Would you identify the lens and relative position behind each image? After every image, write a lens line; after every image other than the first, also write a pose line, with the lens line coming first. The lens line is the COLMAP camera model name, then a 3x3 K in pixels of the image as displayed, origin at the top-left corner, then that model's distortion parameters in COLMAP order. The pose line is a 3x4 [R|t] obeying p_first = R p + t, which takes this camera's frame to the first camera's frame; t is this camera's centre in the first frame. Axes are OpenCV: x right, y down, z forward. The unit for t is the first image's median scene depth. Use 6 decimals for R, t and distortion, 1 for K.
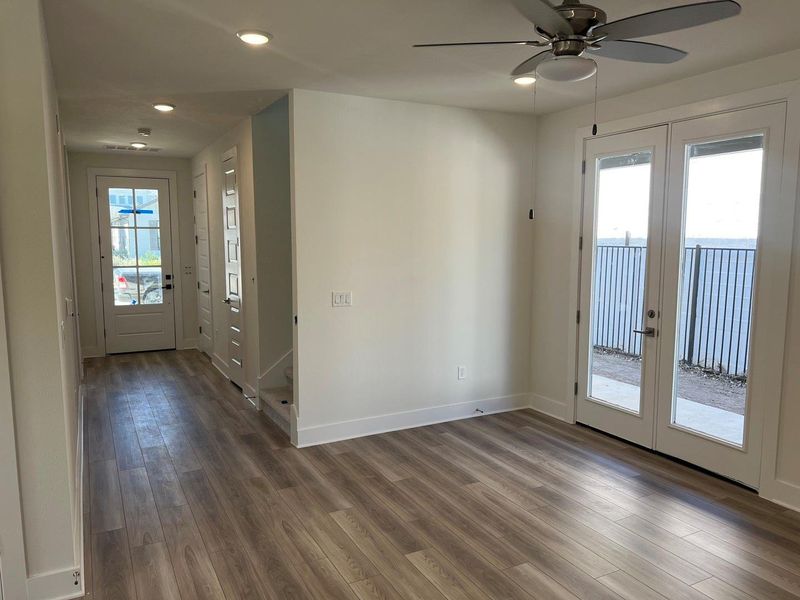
lens RADIAL K [[596.7, 0, 401.3], [0, 596.7, 304.5], [0, 0, 1]] dist [0.086707, -0.118204]
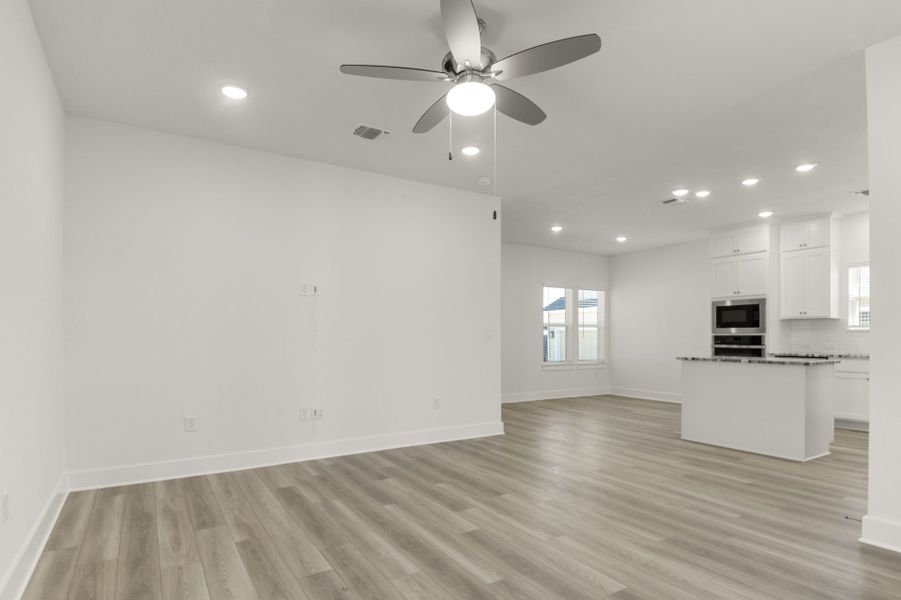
lens RADIAL K [[487.7, 0, 461.6], [0, 487.7, 337.4], [0, 0, 1]] dist [0.036235, -0.044553]
pose [[-0.996384, 0.000920, -0.084963, 0.161059], [-0.009112, 0.993019, 0.117603, -0.011359], [0.084478, 0.117952, -0.989419, 0.872318]]
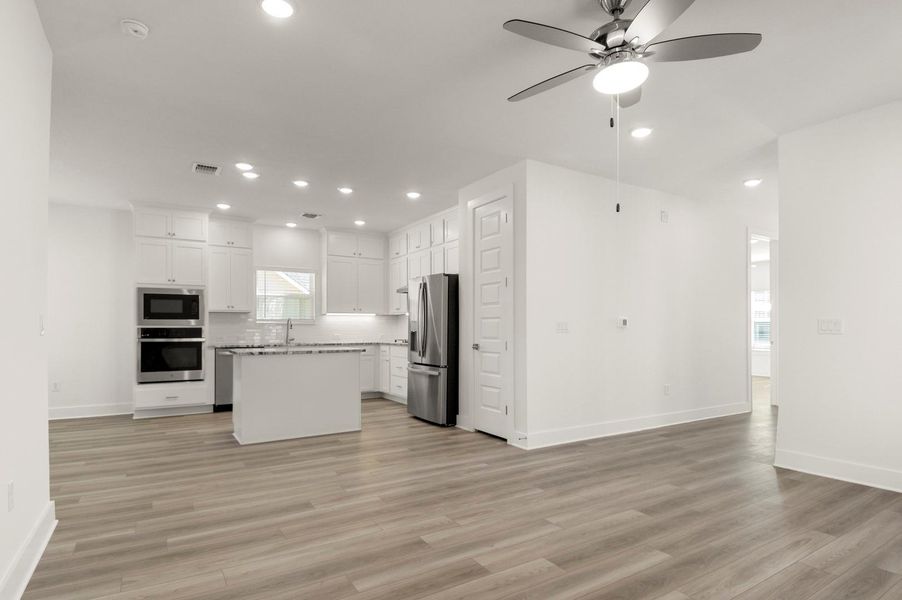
lens RADIAL K [[479.7, 0, 462.3], [0, 479.7, 327.0], [0, 0, 1]] dist [0.040464, -0.049428]
pose [[0.083115, -0.001959, -0.996538, 0.500551], [-0.114416, 0.993366, -0.011496, 0.055663], [0.989950, 0.114976, 0.082340, 0.289912]]
